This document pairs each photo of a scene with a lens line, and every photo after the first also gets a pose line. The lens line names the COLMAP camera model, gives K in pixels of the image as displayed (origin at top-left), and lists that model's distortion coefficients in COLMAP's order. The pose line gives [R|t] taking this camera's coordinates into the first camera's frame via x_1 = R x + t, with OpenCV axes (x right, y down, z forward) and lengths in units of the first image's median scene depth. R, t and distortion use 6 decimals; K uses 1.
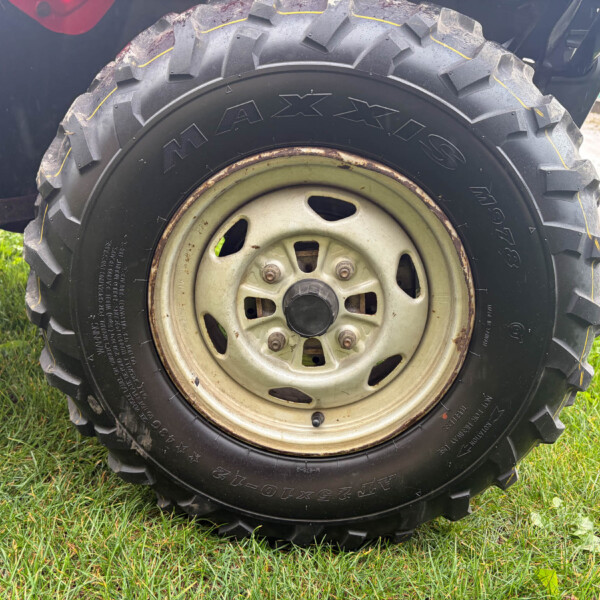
lens RADIAL K [[607.4, 0, 301.8], [0, 607.4, 298.8], [0, 0, 1]] dist [-0.002070, 0.000000]
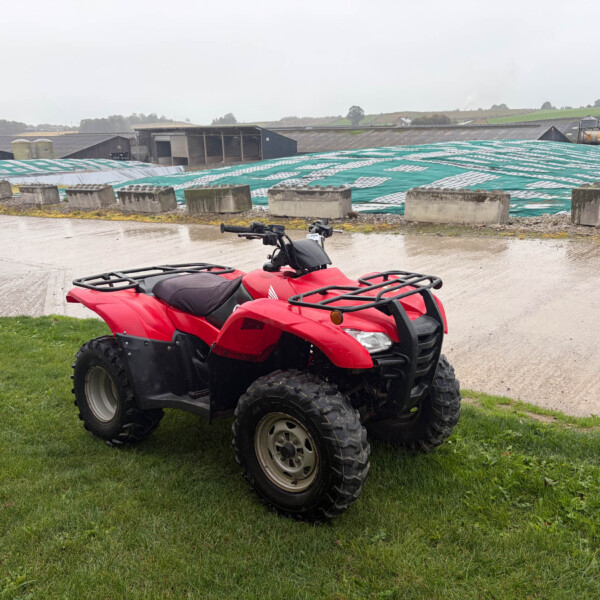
lens RADIAL K [[607.4, 0, 296.7], [0, 607.4, 306.3], [0, 0, 1]] dist [-0.002070, 0.000000]
pose [[0.829098, -0.015128, -0.558899, 2.177552], [-0.068292, 0.989409, -0.128089, -0.392007], [0.554917, 0.144366, 0.819284, -2.195555]]
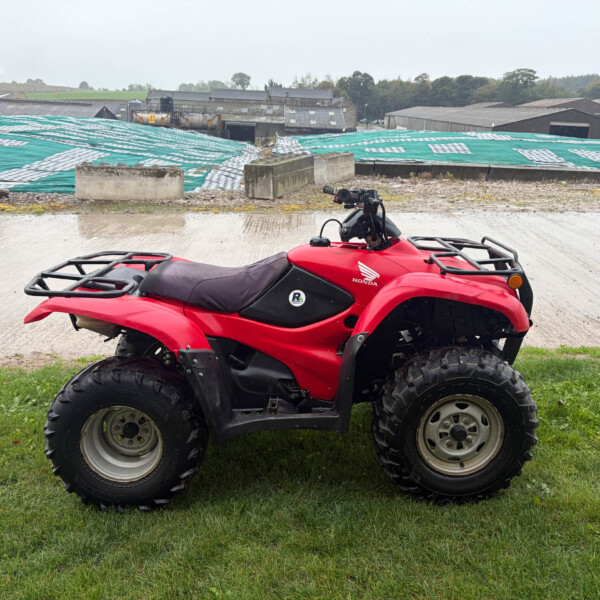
lens RADIAL K [[607.4, 0, 299.5], [0, 607.4, 300.8], [0, 0, 1]] dist [-0.002070, 0.000000]
pose [[0.986634, -0.136002, 0.089759, -1.107645], [0.143009, 0.986731, -0.076880, -0.603588], [-0.078112, 0.088689, 0.992992, -2.497325]]
